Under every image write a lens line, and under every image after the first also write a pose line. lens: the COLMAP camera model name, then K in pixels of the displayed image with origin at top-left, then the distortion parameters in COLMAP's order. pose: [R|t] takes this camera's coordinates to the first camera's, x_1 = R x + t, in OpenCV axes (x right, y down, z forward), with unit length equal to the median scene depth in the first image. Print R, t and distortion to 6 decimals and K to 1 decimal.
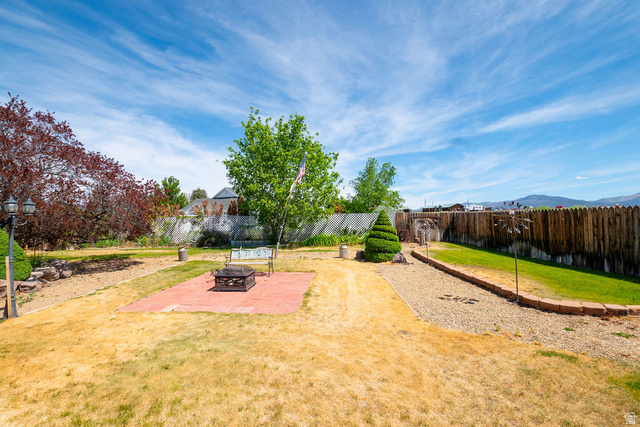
lens RADIAL K [[277.2, 0, 323.1], [0, 277.2, 213.3], [0, 0, 1]] dist [-0.044892, 0.010119]
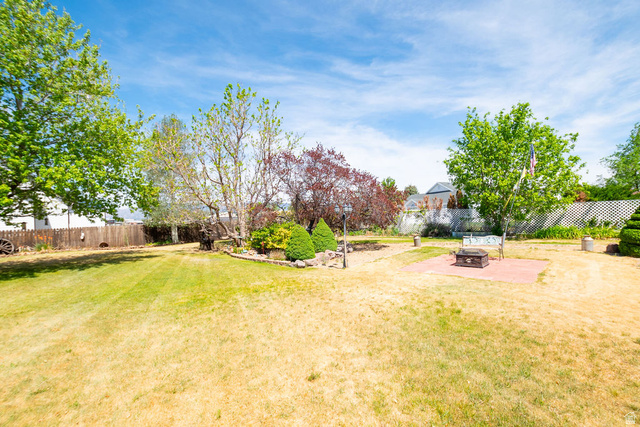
lens RADIAL K [[277.2, 0, 323.1], [0, 277.2, 213.3], [0, 0, 1]] dist [-0.044892, 0.010119]
pose [[0.752232, -0.025944, -0.658387, 0.000310], [0.040383, 0.999161, 0.006766, -0.003164], [0.657660, -0.031677, 0.752649, -0.164048]]
